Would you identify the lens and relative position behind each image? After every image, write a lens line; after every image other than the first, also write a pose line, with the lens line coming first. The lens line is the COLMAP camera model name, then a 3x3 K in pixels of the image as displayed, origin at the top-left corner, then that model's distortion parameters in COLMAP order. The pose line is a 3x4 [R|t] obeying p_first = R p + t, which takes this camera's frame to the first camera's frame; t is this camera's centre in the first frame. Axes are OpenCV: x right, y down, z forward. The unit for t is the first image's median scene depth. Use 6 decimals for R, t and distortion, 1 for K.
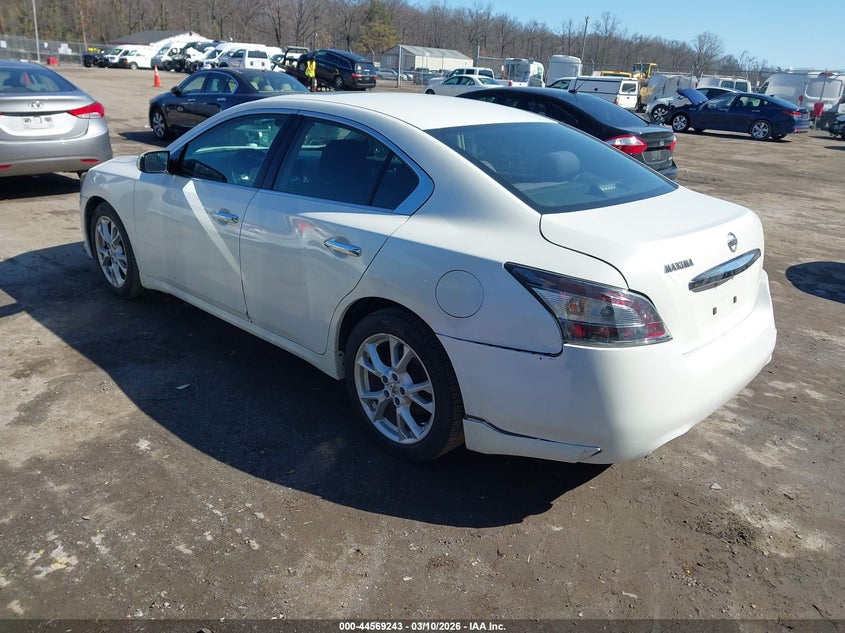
lens RADIAL K [[666.1, 0, 422.5], [0, 666.1, 316.5], [0, 0, 1]] dist [0.006036, 0.005487]
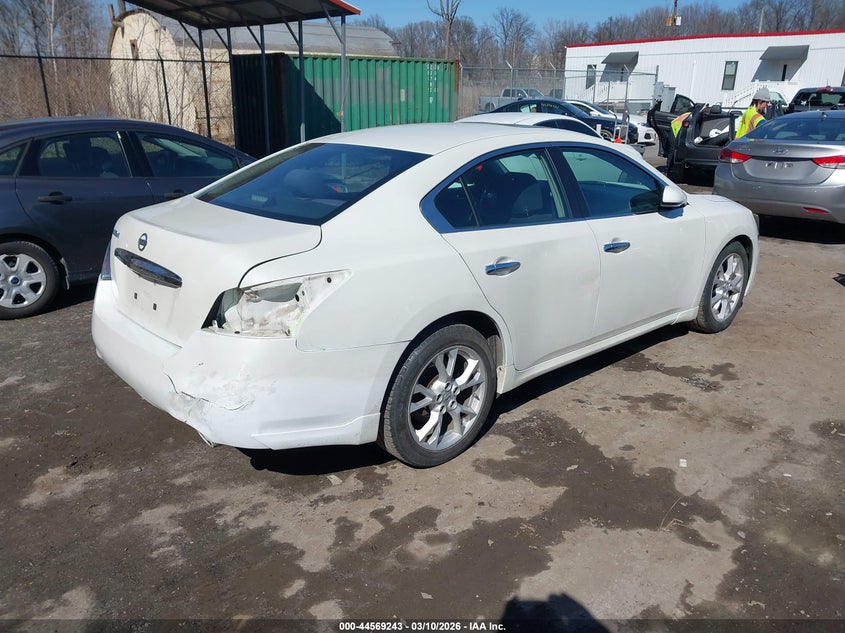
lens RADIAL K [[666.1, 0, 422.5], [0, 666.1, 316.5], [0, 0, 1]] dist [0.006036, 0.005487]
pose [[-0.070965, 0.283189, -0.956435, 1.217603], [-0.367845, 0.883842, 0.288988, -0.395564], [0.927175, 0.372327, 0.041448, 1.147235]]
